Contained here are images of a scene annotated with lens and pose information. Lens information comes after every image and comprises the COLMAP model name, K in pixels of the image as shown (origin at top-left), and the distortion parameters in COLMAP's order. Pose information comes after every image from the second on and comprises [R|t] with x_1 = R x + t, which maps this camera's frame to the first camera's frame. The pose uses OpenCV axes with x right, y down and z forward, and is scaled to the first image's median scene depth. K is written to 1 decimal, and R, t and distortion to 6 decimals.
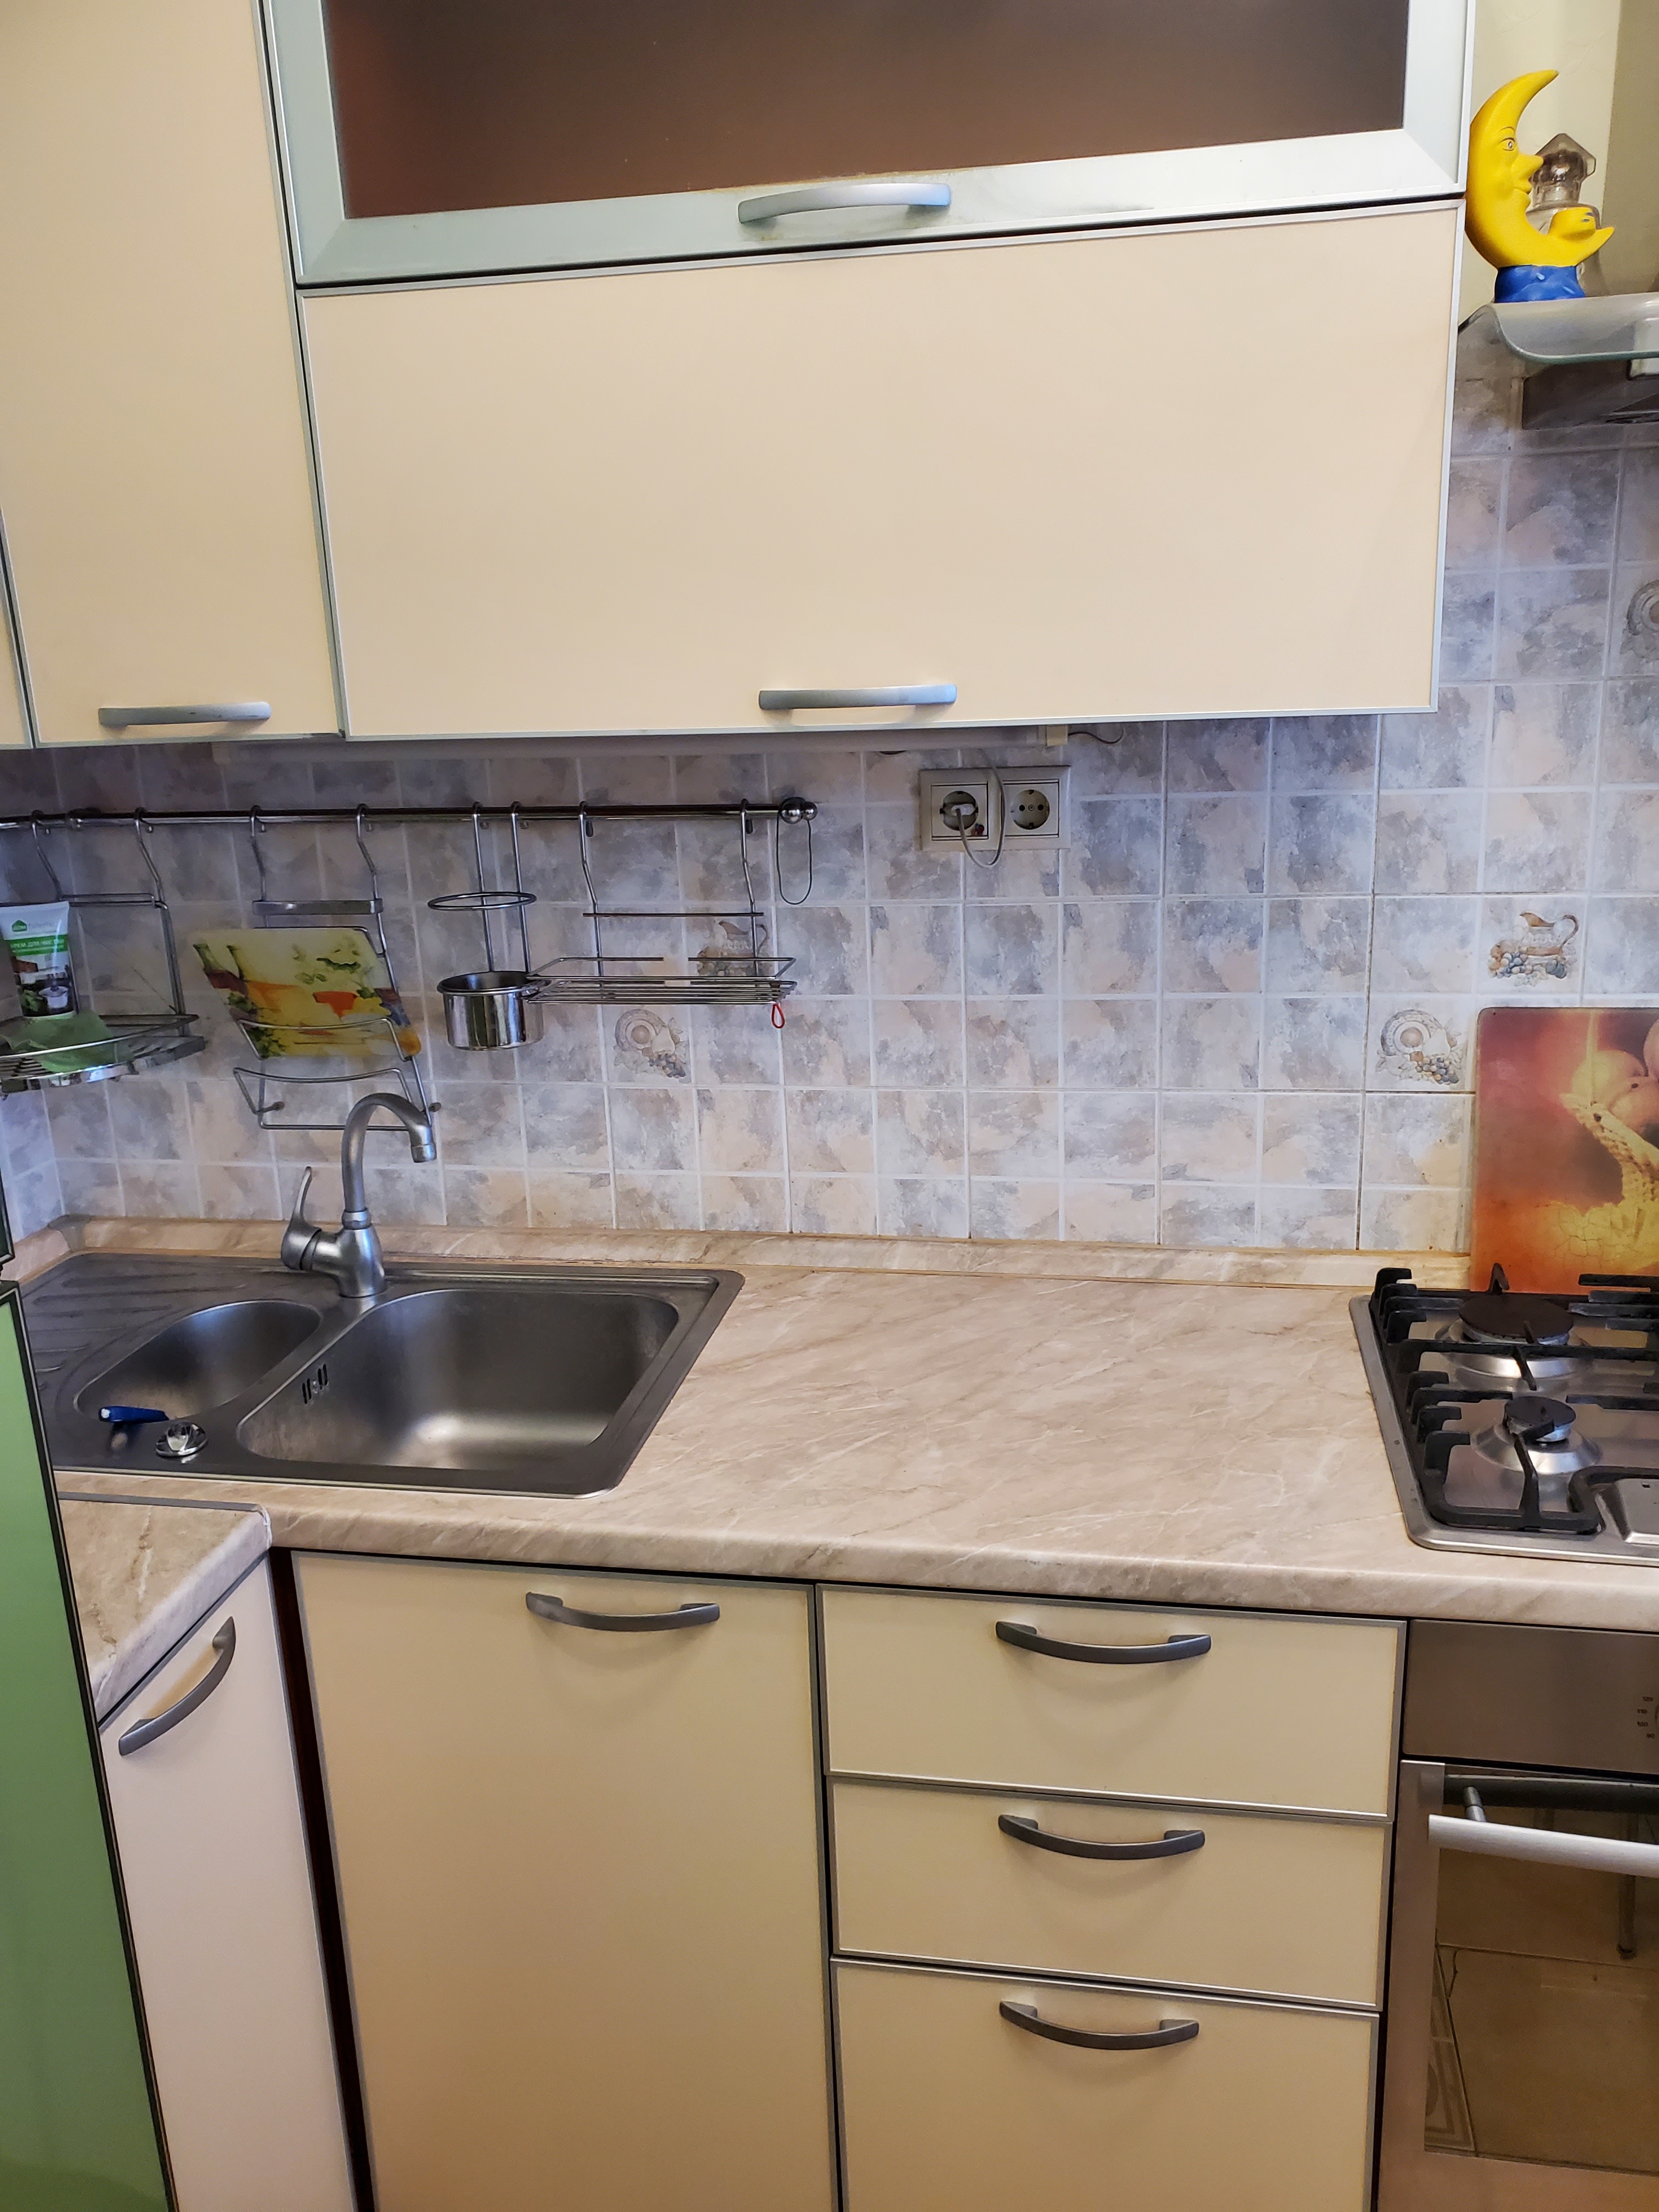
lens RADIAL K [[1716.3, 0, 829.5], [0, 1716.3, 1106.0], [0, 0, 1]] dist [0.199383, -0.635025]
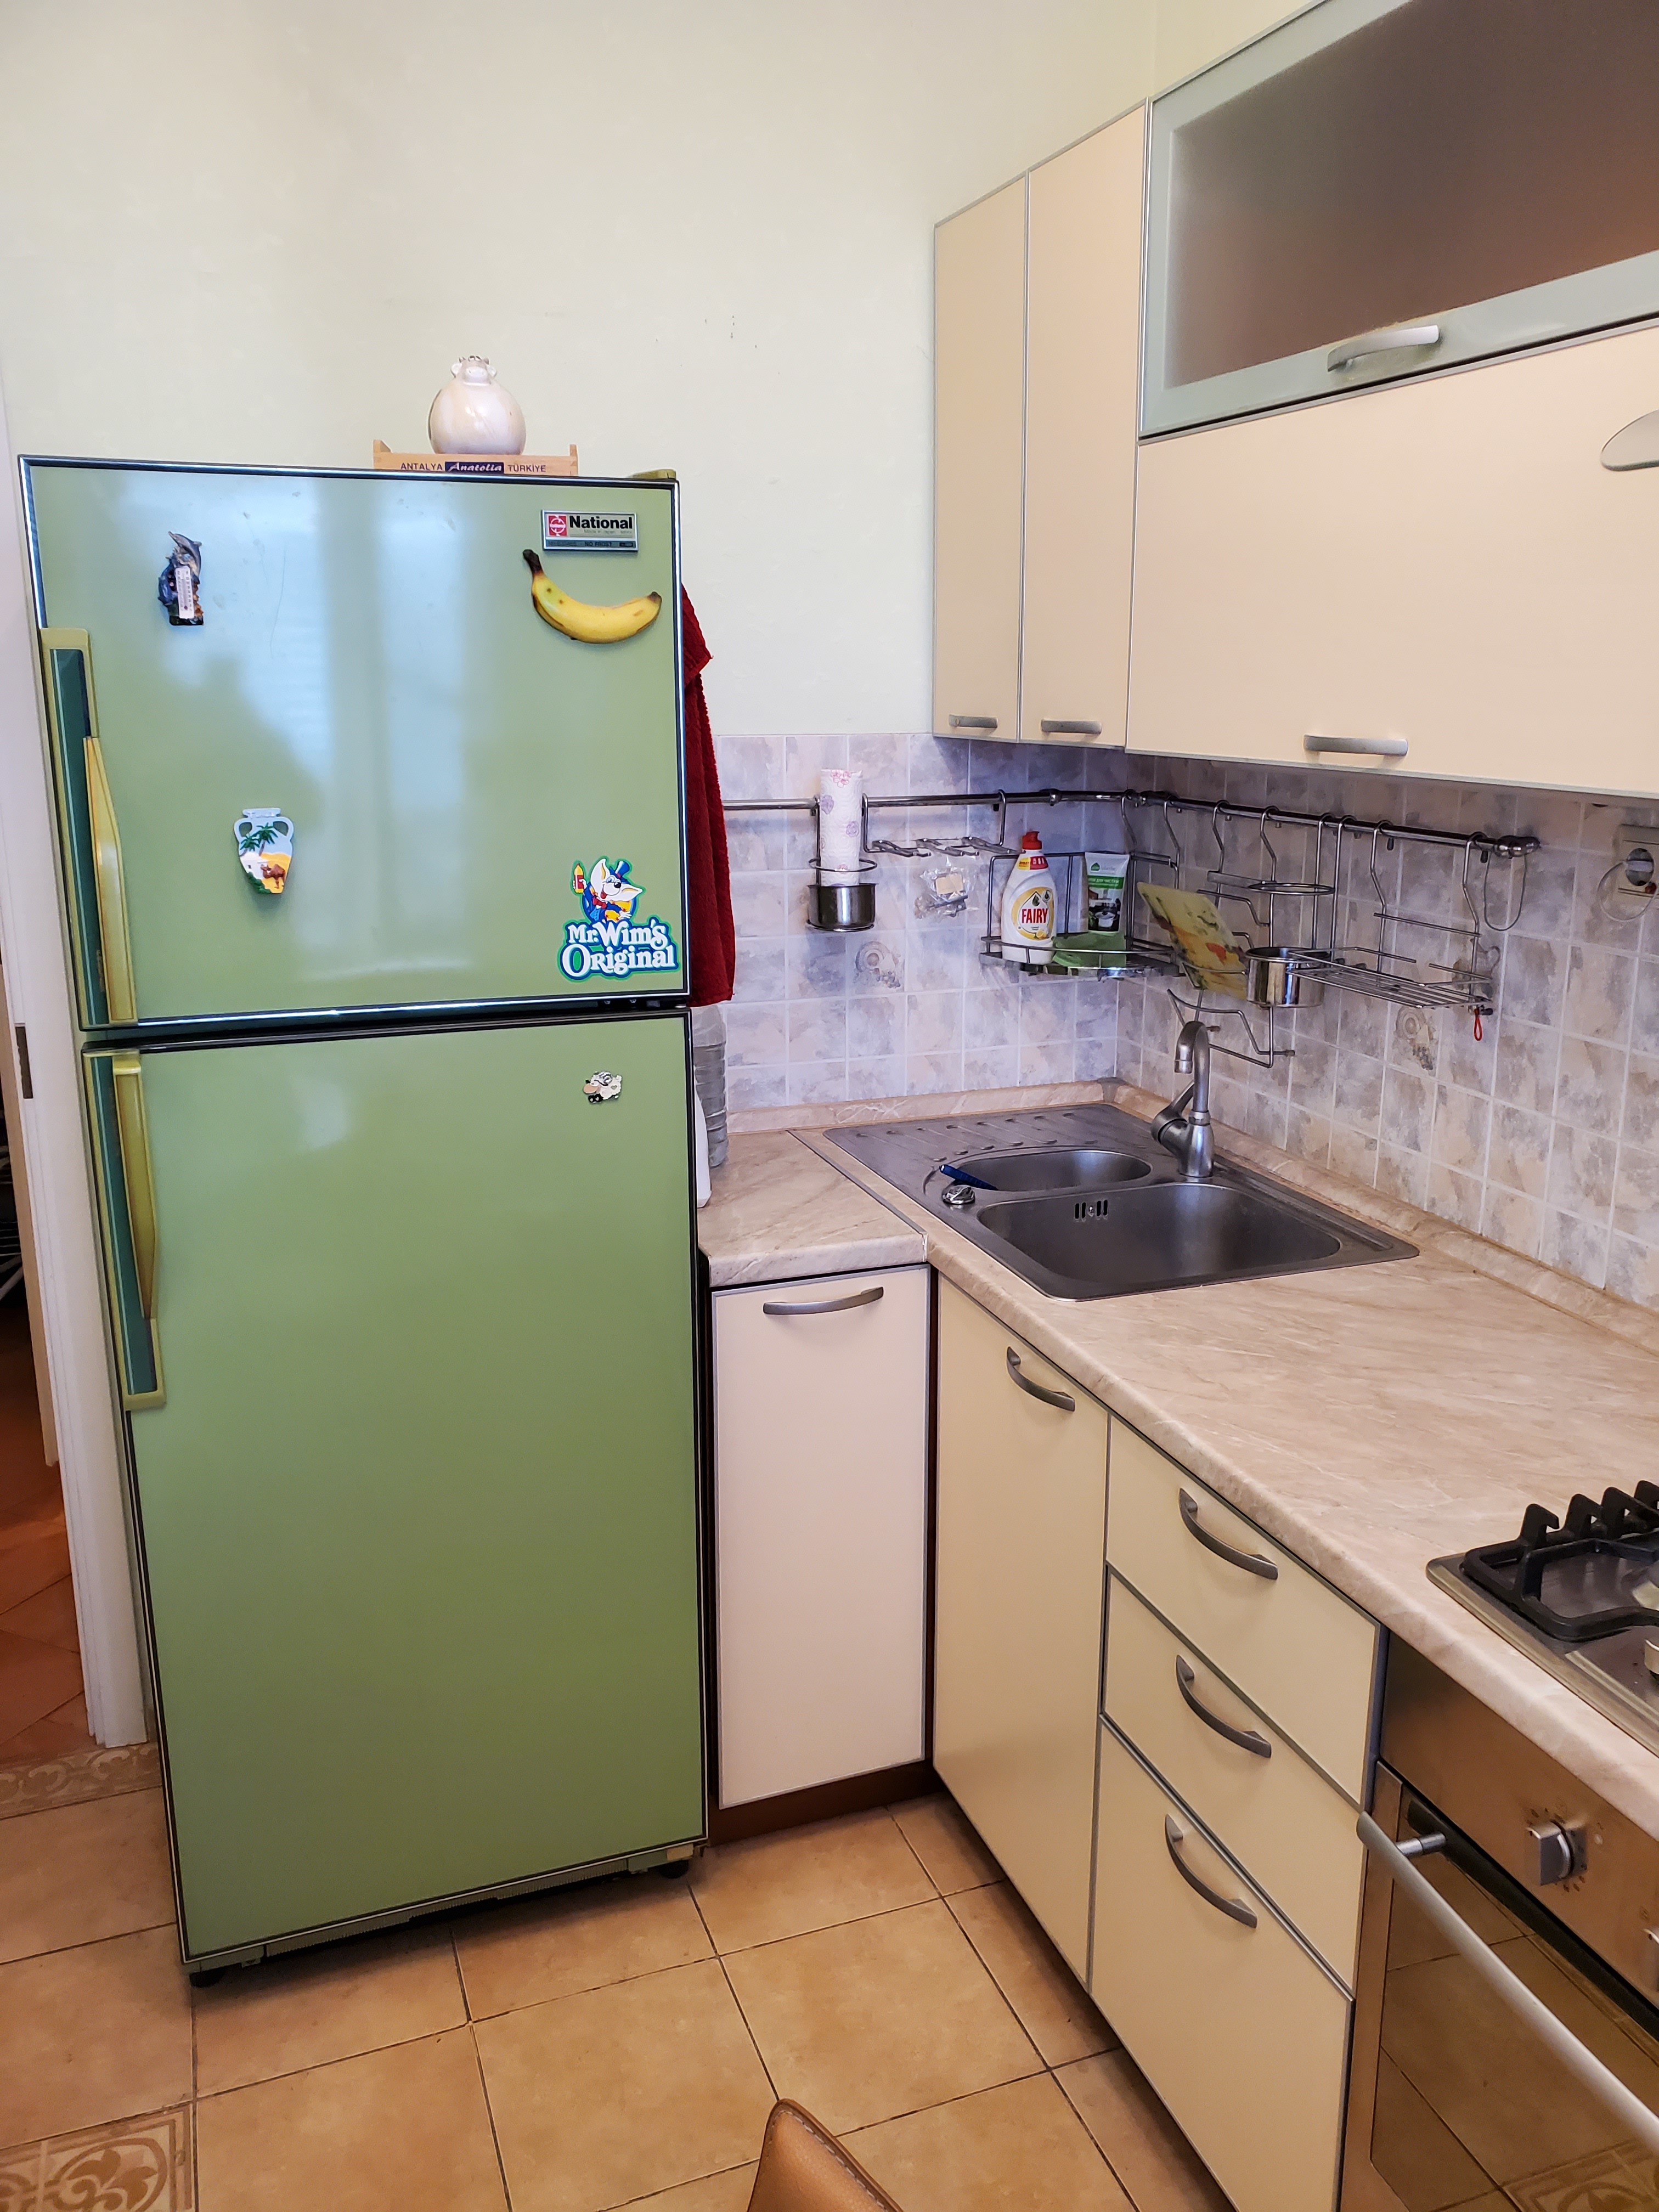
lens RADIAL K [[1716.3, 0, 829.5], [0, 1716.3, 1106.0], [0, 0, 1]] dist [0.199383, -0.635025]
pose [[0.493940, 0.245143, -0.834223, 0.694191], [-0.248086, 0.959285, 0.135003, -0.051962], [0.833352, 0.140276, 0.534646, 0.065133]]
